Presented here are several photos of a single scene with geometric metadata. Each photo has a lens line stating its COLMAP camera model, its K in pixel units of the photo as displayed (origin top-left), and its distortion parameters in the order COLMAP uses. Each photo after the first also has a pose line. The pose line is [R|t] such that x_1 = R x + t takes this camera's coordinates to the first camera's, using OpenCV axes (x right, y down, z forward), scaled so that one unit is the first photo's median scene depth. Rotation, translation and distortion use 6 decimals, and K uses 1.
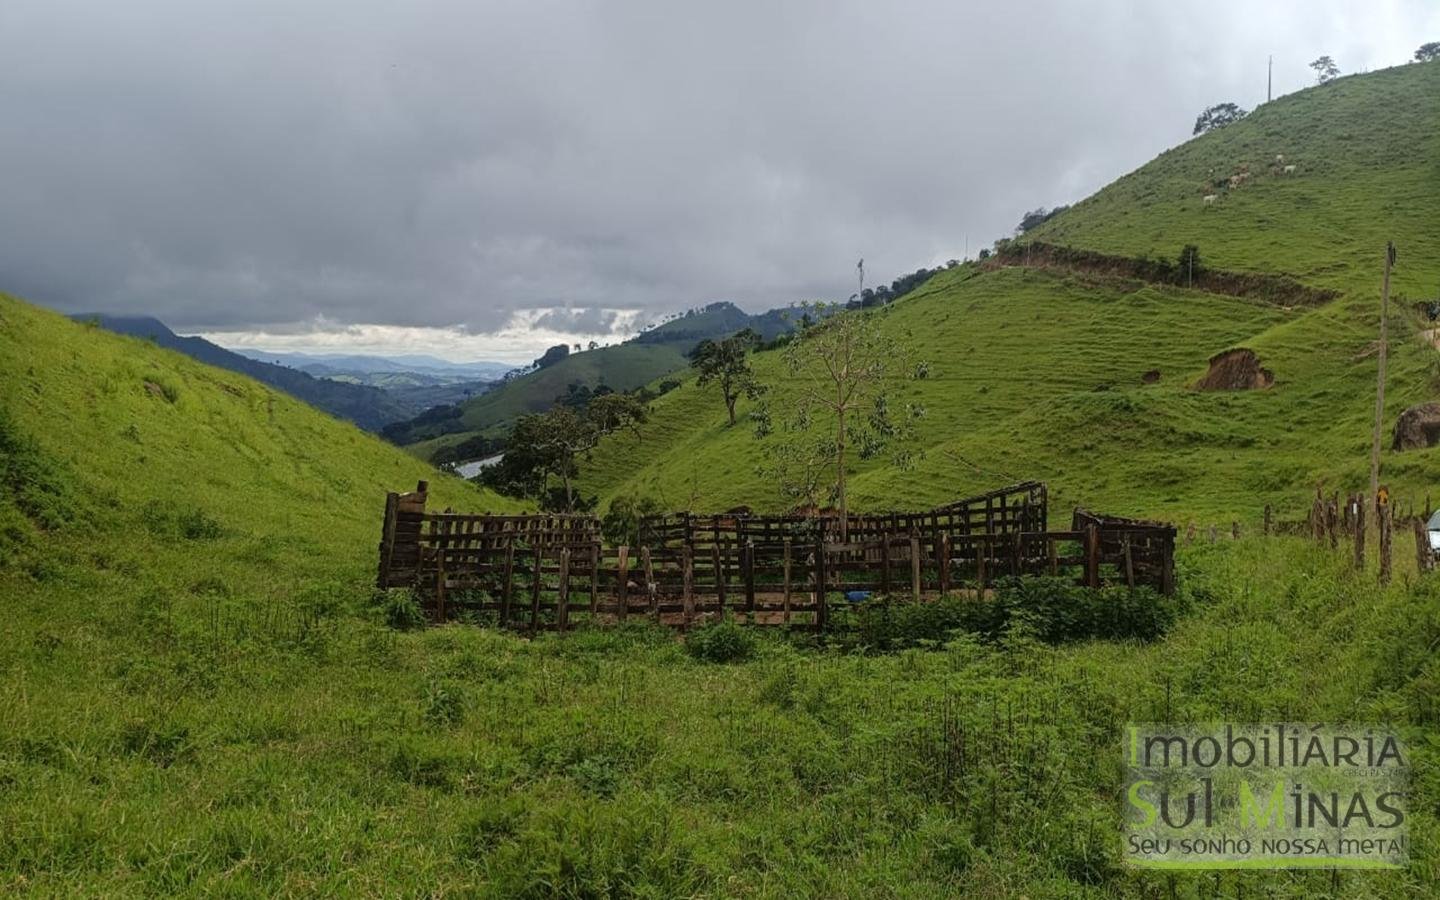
lens RADIAL K [[1103.3, 0, 728.4], [0, 1103.3, 445.5], [0, 0, 1]] dist [0.076234, -0.137256]
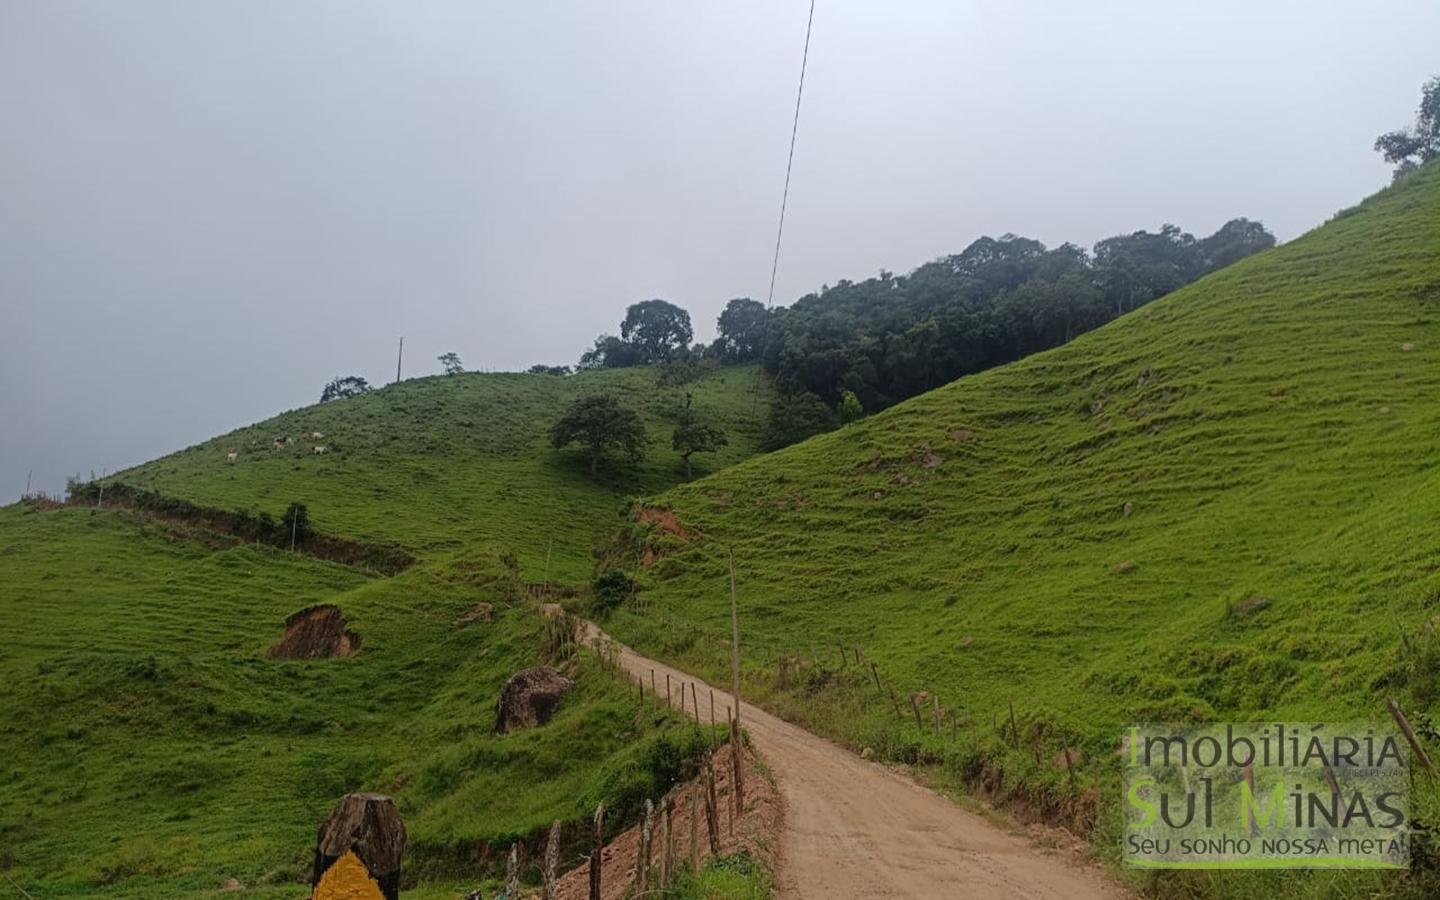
lens RADIAL K [[1103.3, 0, 740.4], [0, 1103.3, 514.3], [0, 0, 1]] dist [0.076234, -0.137256]
pose [[0.731511, 0.131674, 0.668995, 0.094538], [0.006618, 0.979758, -0.200075, 0.004714], [-0.681798, 0.150784, 0.715833, 0.157521]]
